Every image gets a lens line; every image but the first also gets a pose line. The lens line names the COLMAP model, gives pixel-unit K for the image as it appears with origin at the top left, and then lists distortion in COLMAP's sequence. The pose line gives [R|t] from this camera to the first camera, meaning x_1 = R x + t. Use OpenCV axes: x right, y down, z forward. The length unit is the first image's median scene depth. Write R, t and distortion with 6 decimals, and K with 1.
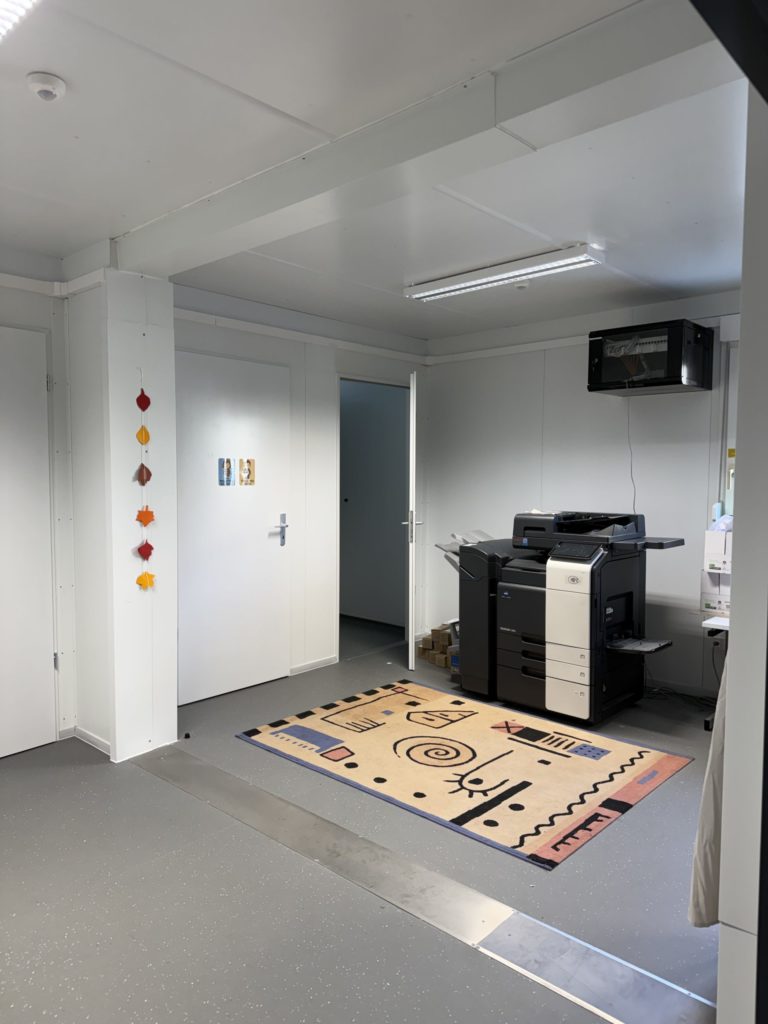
lens RADIAL K [[702.7, 0, 384.0], [0, 702.7, 512.0], [0, 0, 1]] dist [0.065706, -0.101366]
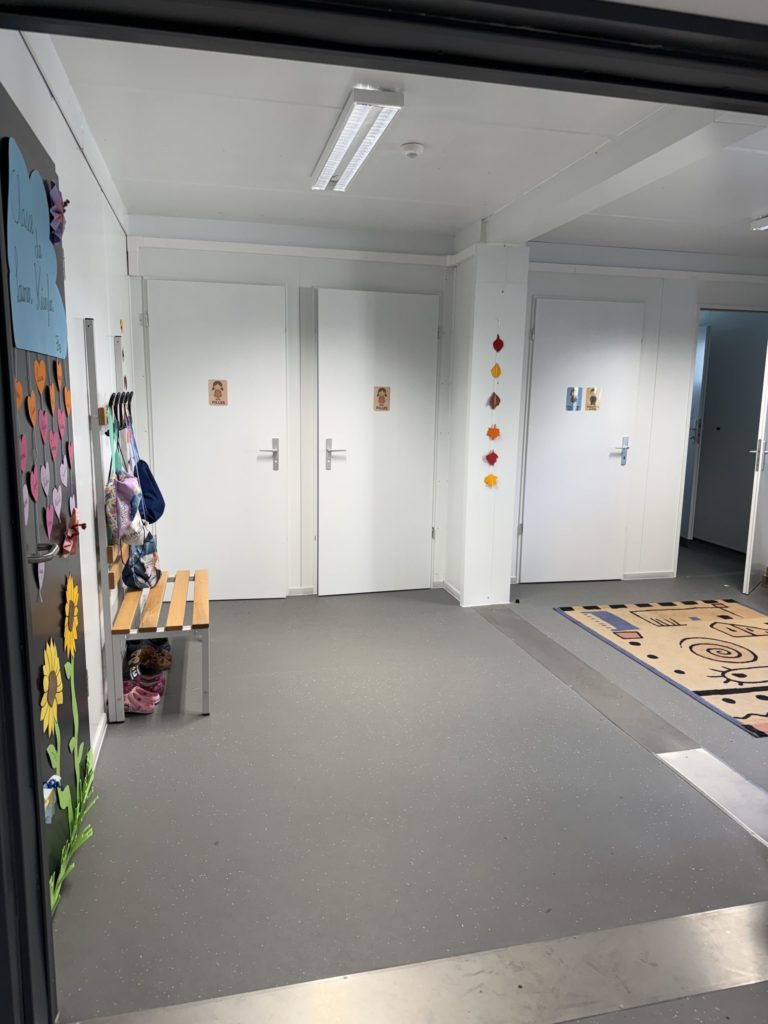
lens RADIAL K [[702.7, 0, 384.0], [0, 702.7, 512.0], [0, 0, 1]] dist [0.065706, -0.101366]
pose [[0.829628, 0.100351, -0.549224, 0.223137], [-0.043701, 0.992368, 0.115306, 0.010346], [0.556604, -0.071660, 0.827682, -0.215146]]
